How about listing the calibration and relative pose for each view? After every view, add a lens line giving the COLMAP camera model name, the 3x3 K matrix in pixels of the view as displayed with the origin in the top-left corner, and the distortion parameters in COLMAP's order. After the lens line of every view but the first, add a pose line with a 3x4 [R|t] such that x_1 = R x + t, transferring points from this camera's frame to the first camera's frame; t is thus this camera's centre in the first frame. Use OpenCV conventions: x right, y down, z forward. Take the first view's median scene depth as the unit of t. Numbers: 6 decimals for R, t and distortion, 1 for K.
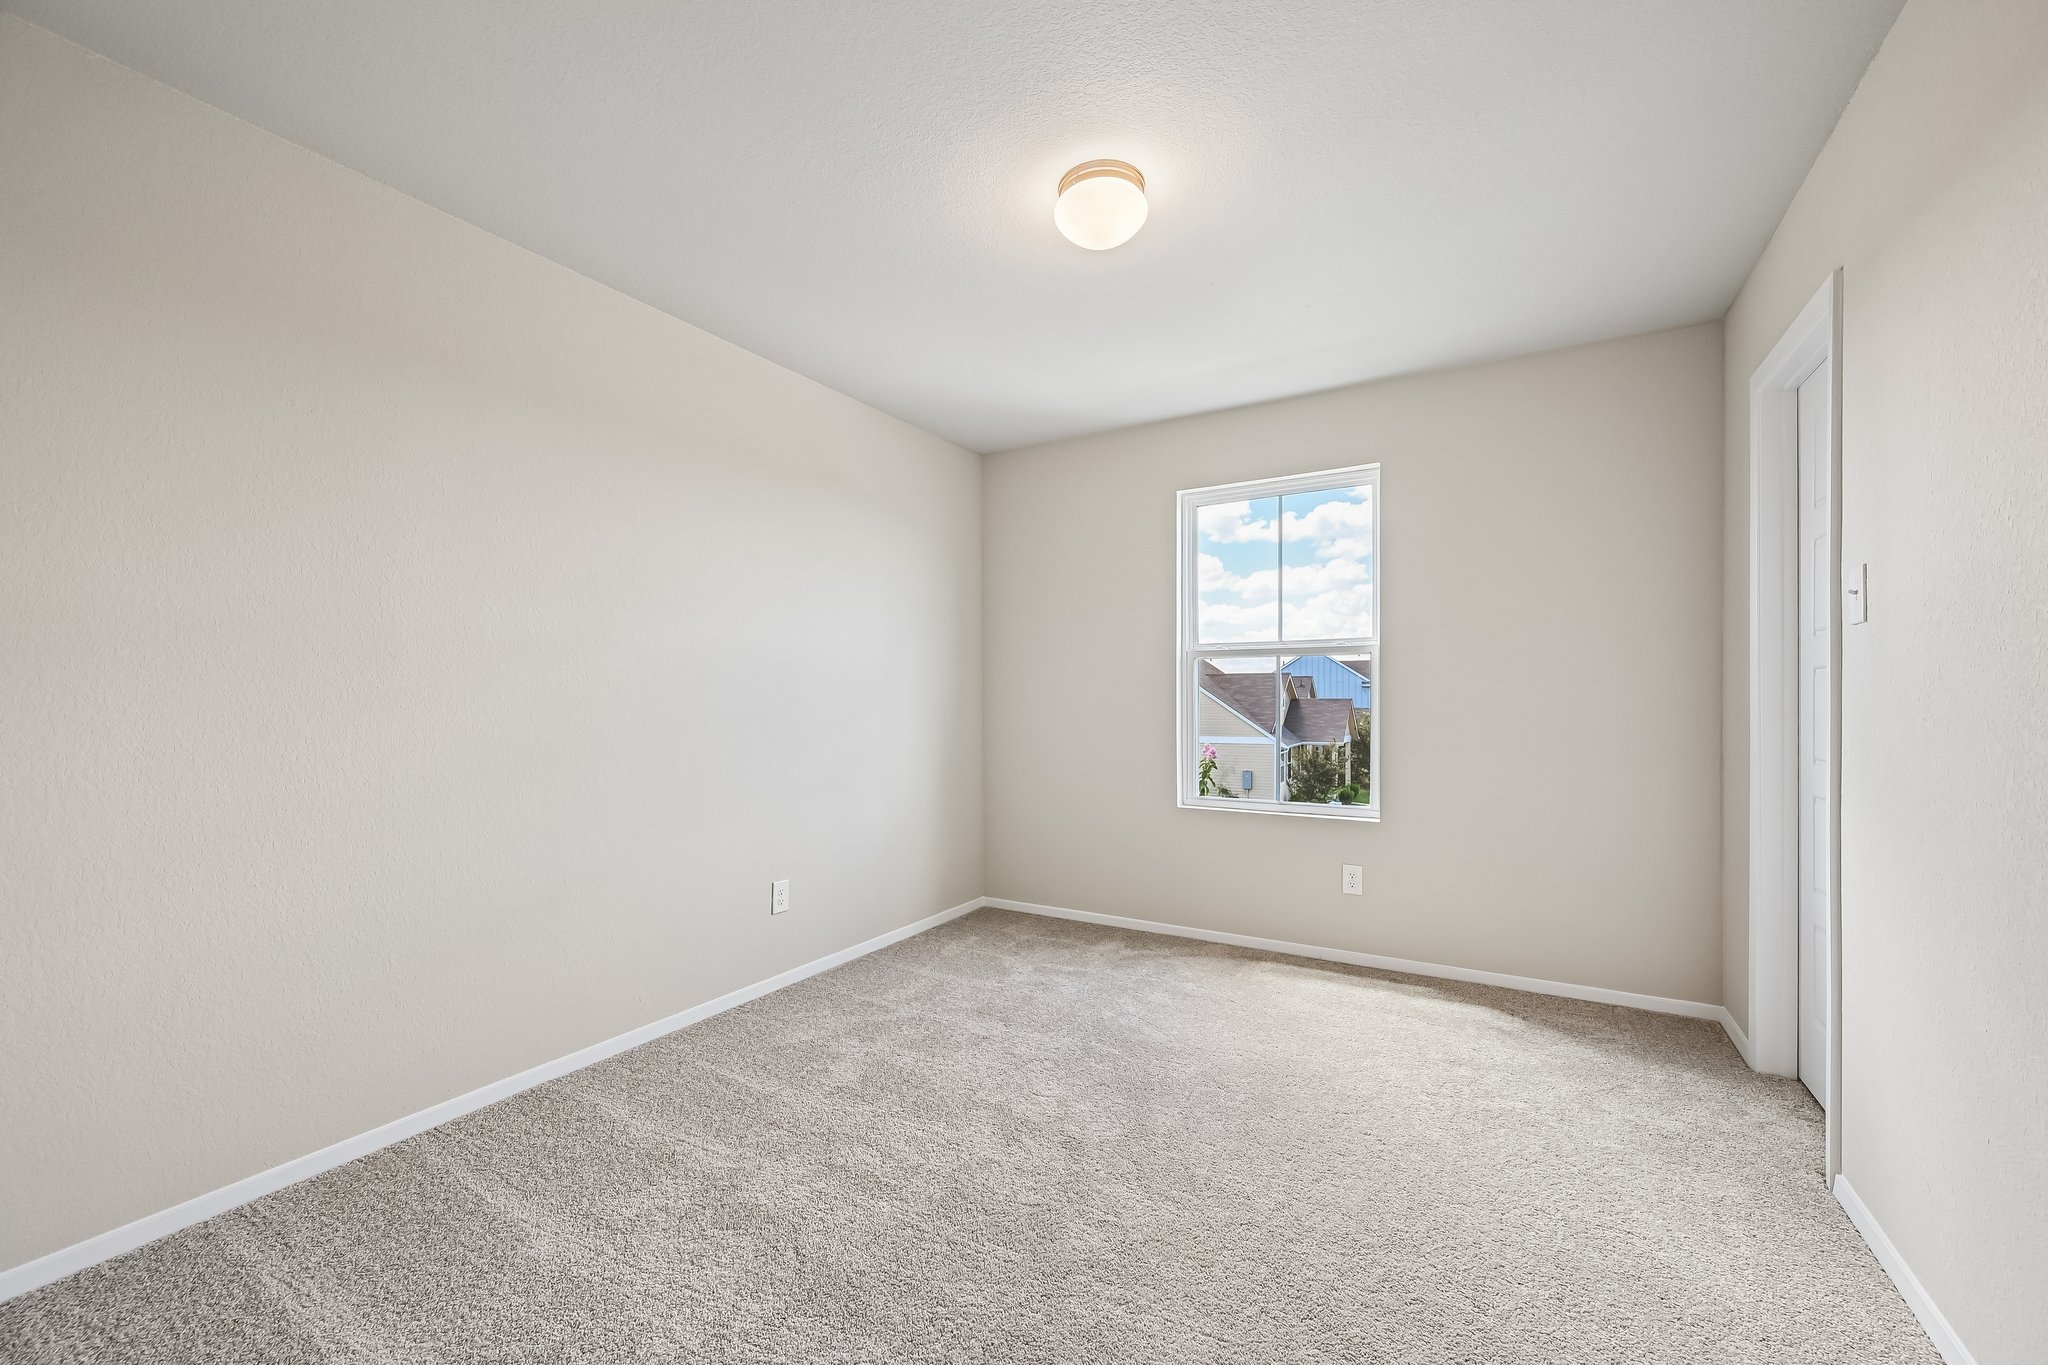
lens RADIAL K [[800.2, 0, 1026.0], [0, 800.2, 688.6], [0, 0, 1]] dist [0.000939, 0.000211]
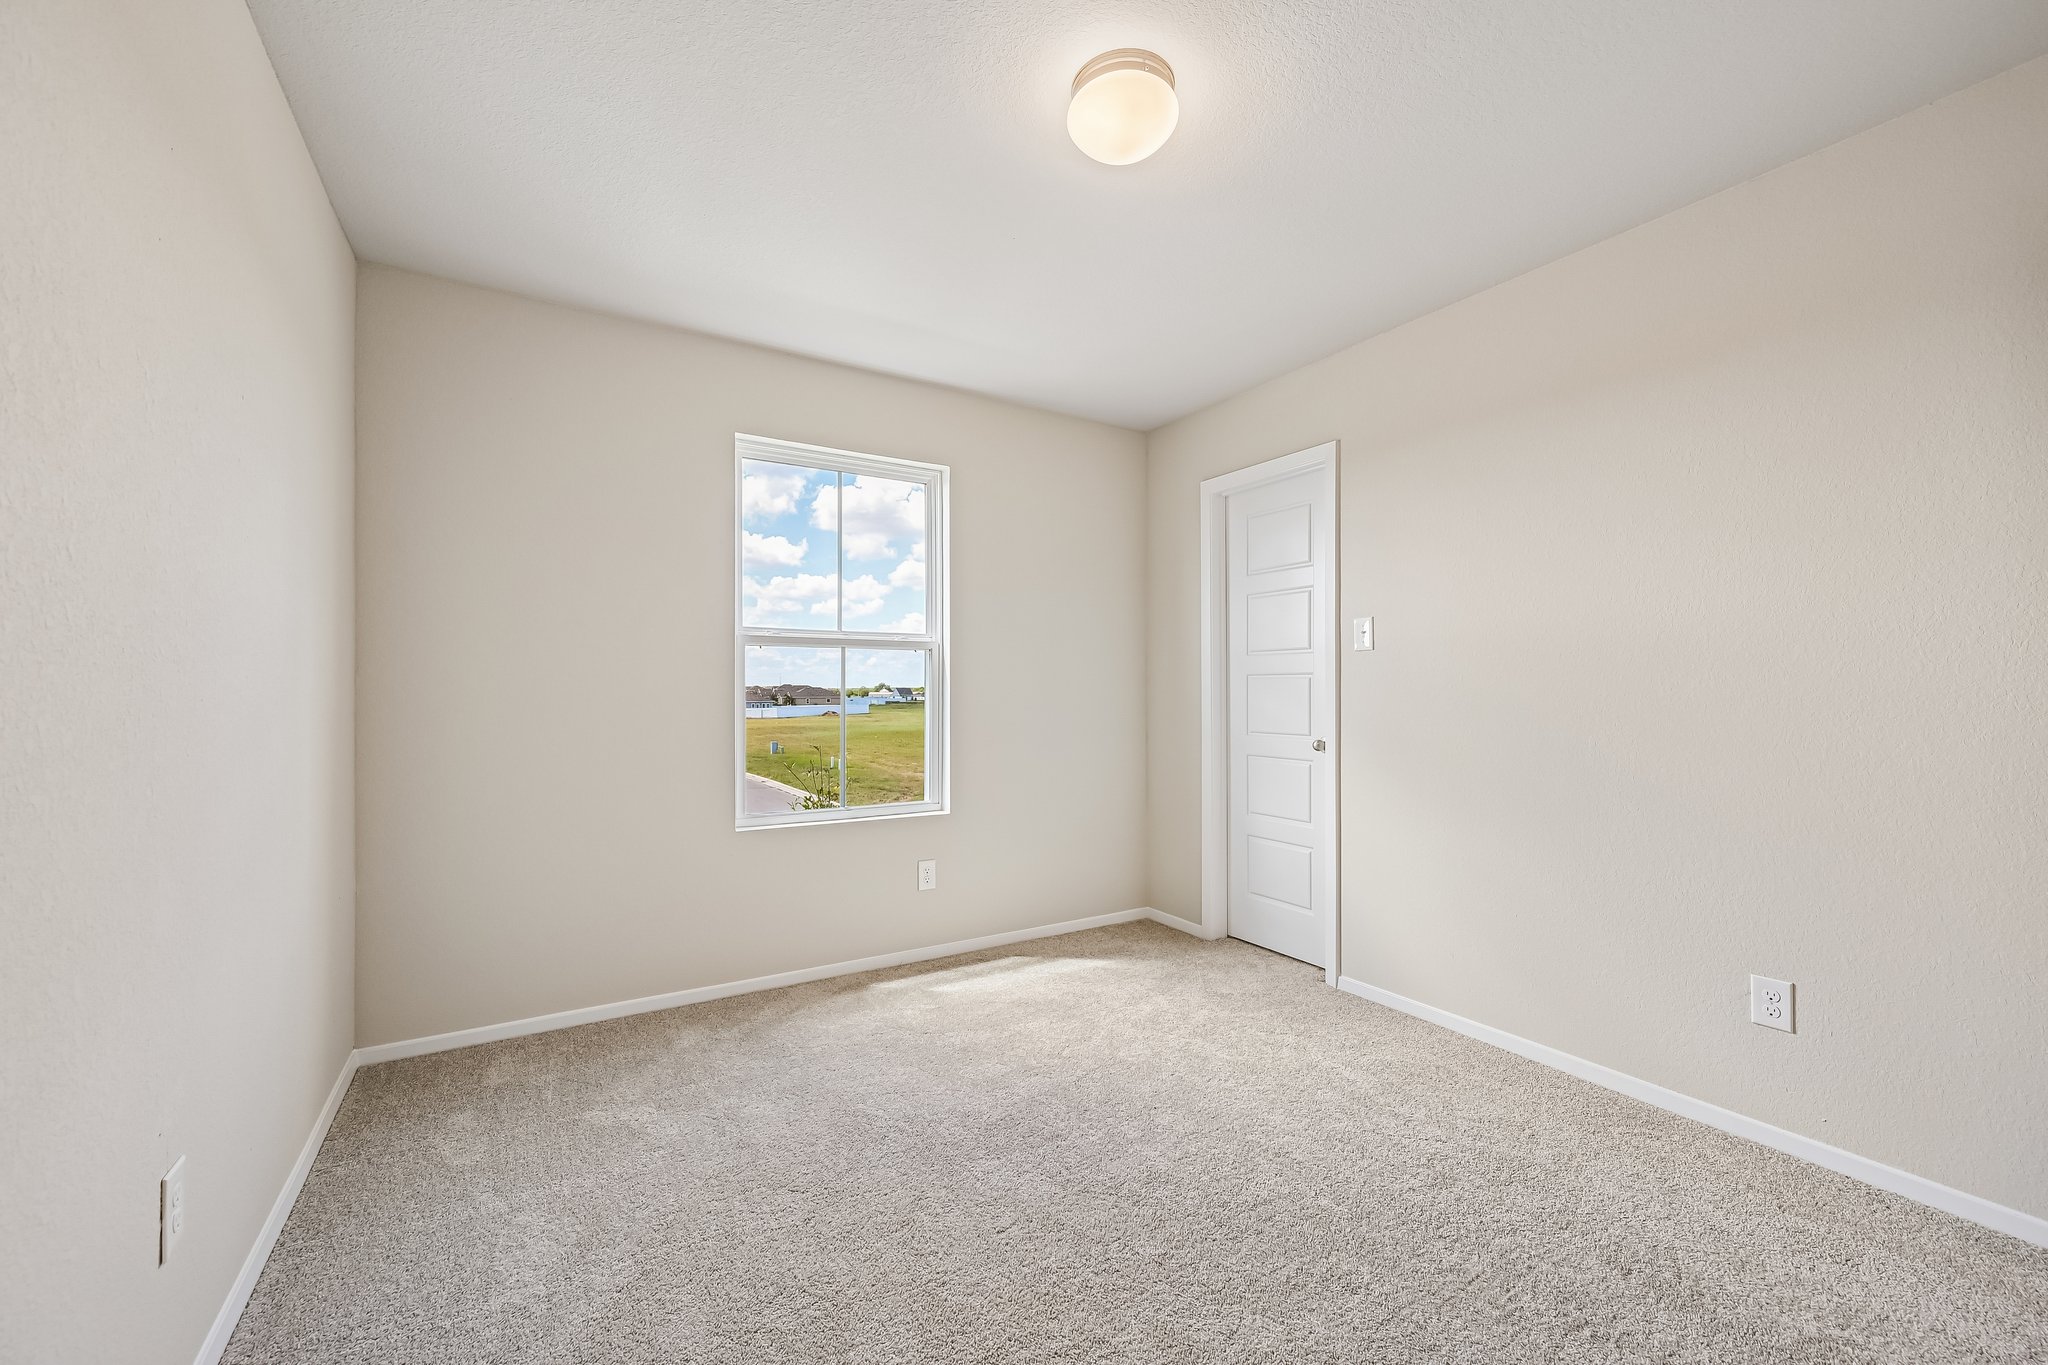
lens RADIAL K [[800.2, 0, 1026.0], [0, 800.2, 688.6], [0, 0, 1]] dist [0.000939, 0.000211]
pose [[0.471002, 0.002583, 0.882129, -0.428819], [-0.012196, 0.999919, 0.003584, -0.000787], [-0.882048, -0.012446, 0.470995, 0.428207]]
